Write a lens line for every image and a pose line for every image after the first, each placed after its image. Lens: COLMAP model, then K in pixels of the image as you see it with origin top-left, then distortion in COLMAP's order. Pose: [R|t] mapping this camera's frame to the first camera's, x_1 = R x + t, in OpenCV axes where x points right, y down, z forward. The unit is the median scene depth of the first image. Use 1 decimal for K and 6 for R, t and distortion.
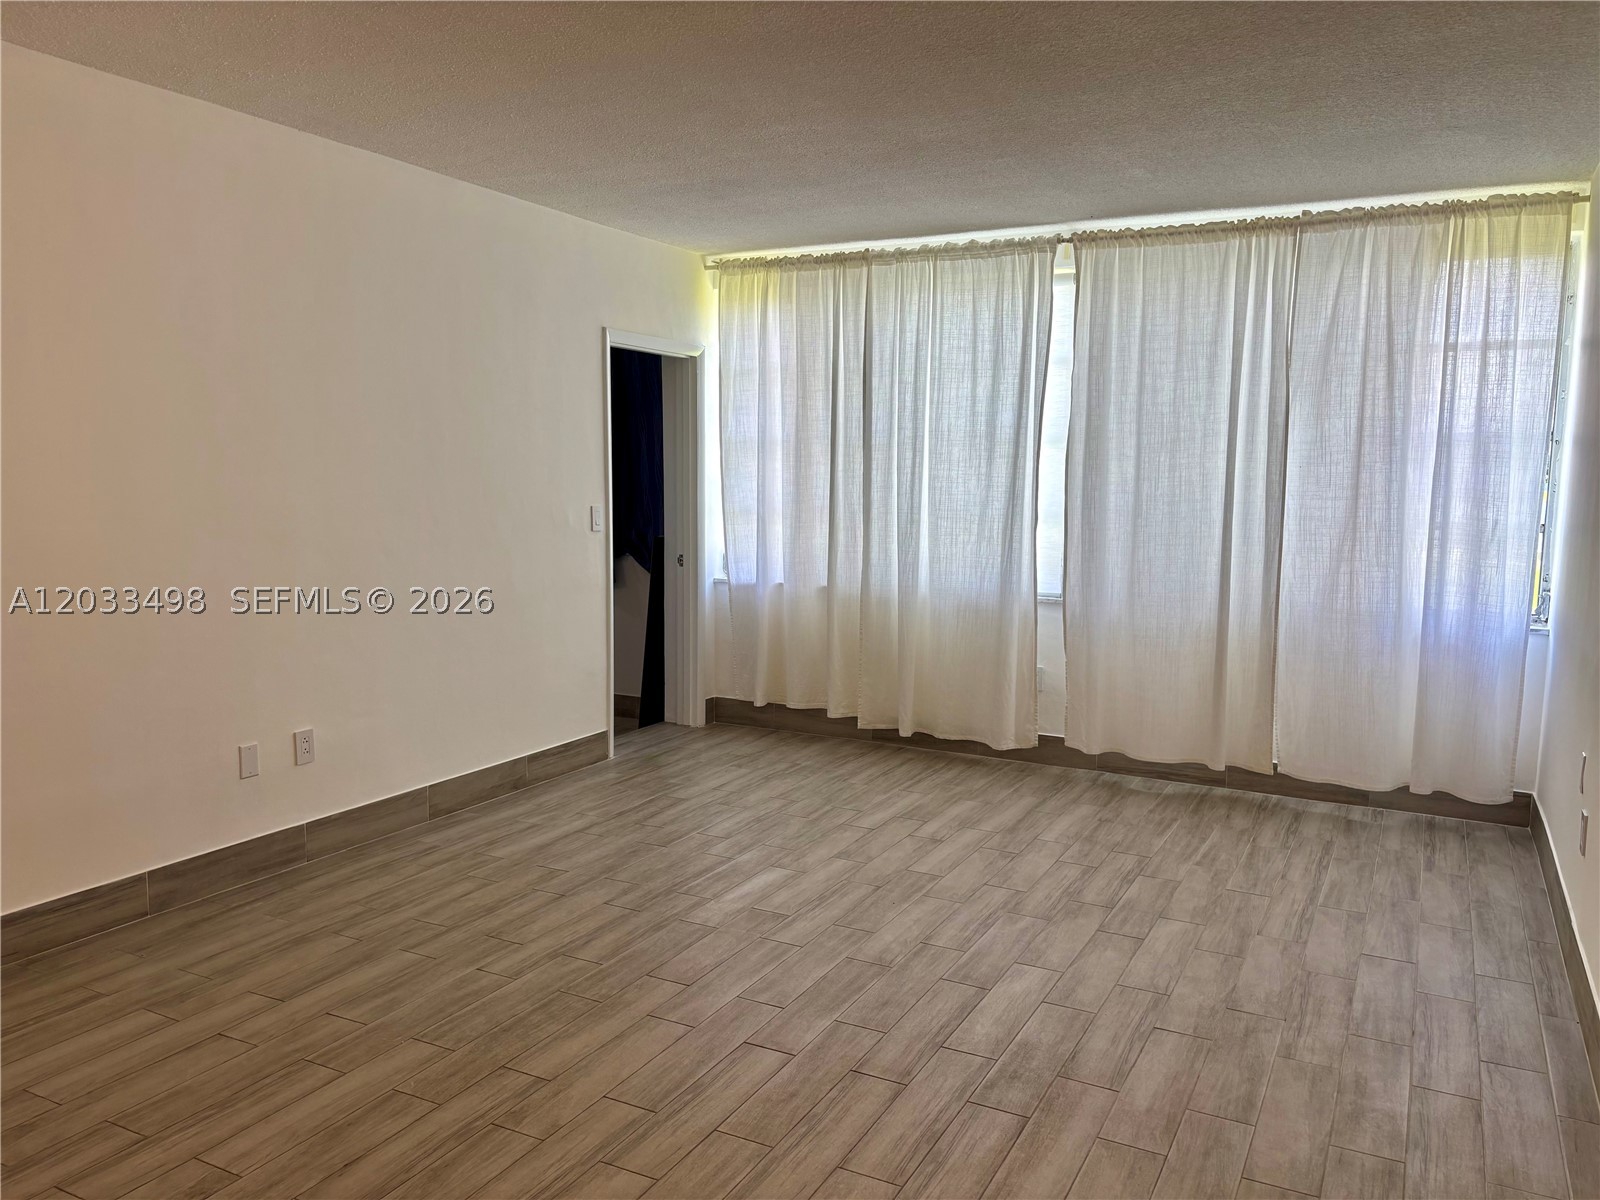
lens RADIAL K [[1208.2, 0, 814.5], [0, 1208.2, 605.3], [0, 0, 1]] dist [0.063375, -0.071255]
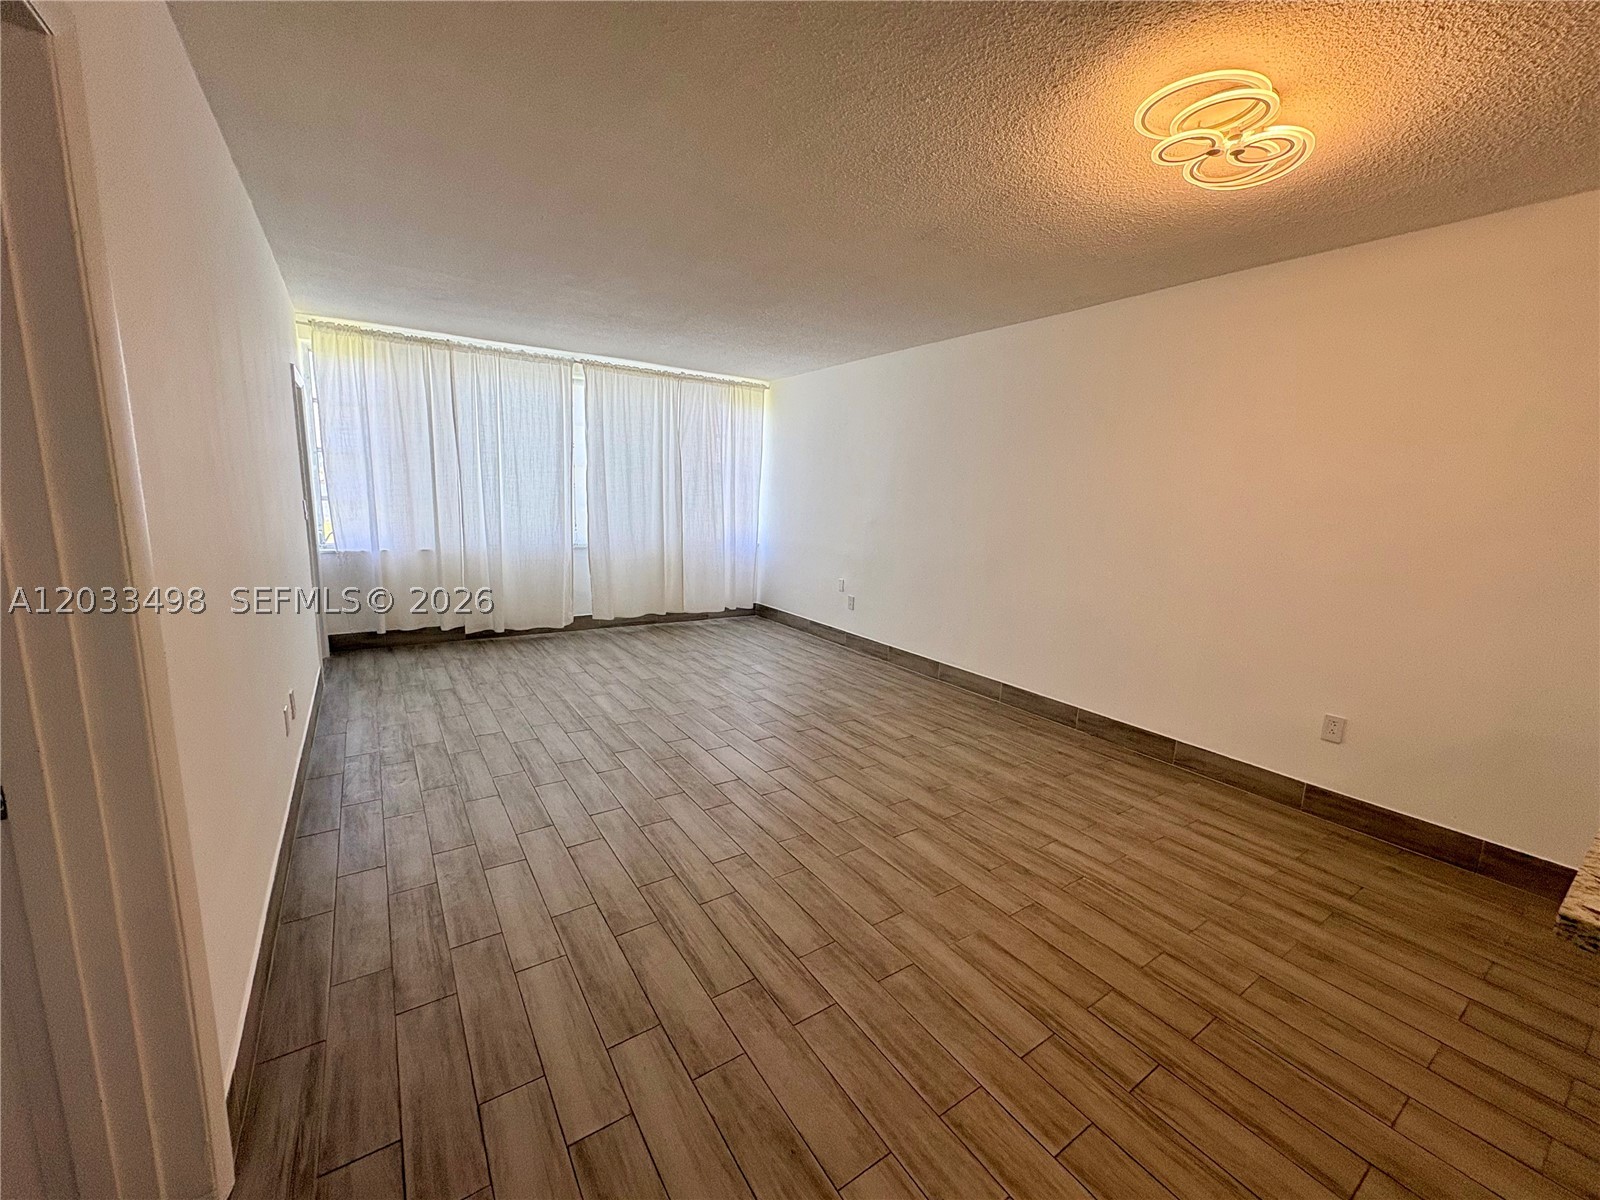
lens RADIAL K [[637.0, 0, 800.2], [0, 637.0, 599.2], [0, 0, 1]] dist [-0.000473, 0.000454]
pose [[0.482652, -0.143606, 0.863959, -0.675528], [0.067548, 0.989631, 0.126759, -0.034233], [-0.873204, -0.002821, 0.487348, 0.228469]]
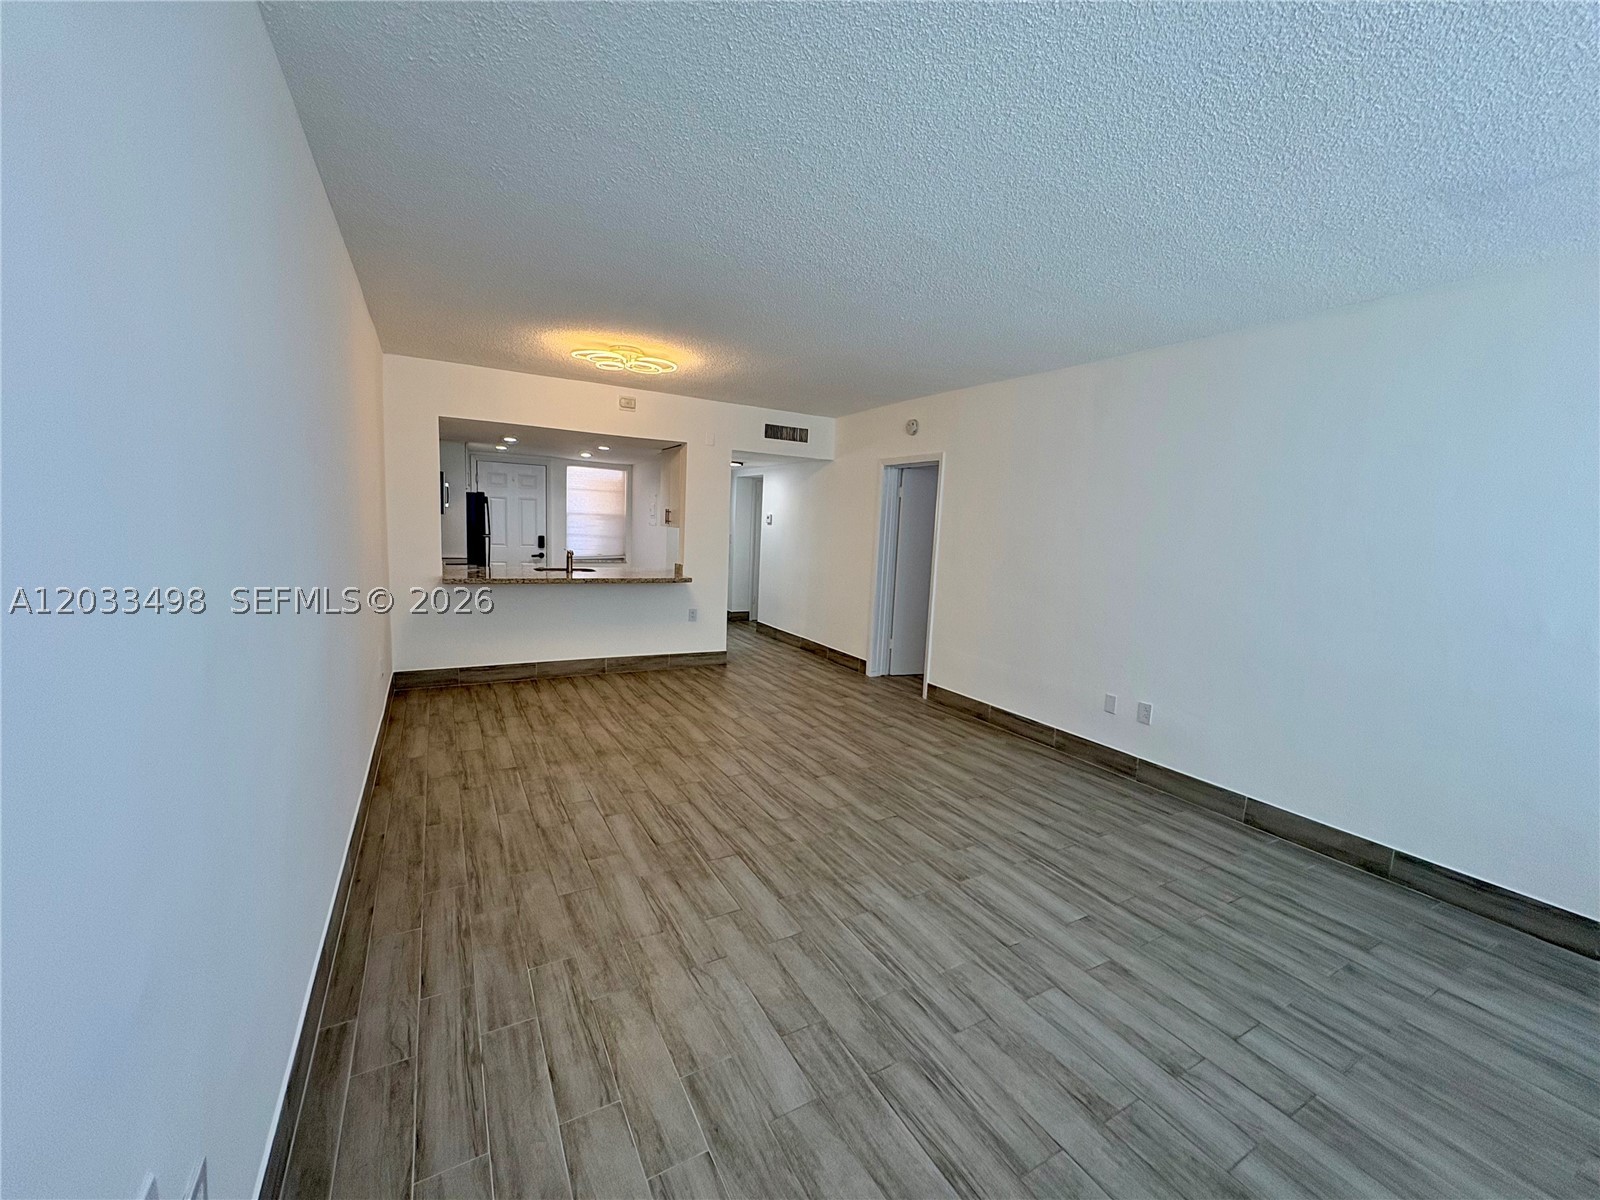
lens RADIAL K [[637.0, 0, 800.2], [0, 637.0, 599.2], [0, 0, 1]] dist [-0.000473, 0.000454]
pose [[-0.548422, 0.060778, -0.833990, 0.530153], [-0.145578, 0.975185, 0.166798, -0.107694], [0.823432, 0.212886, -0.525964, 0.984360]]
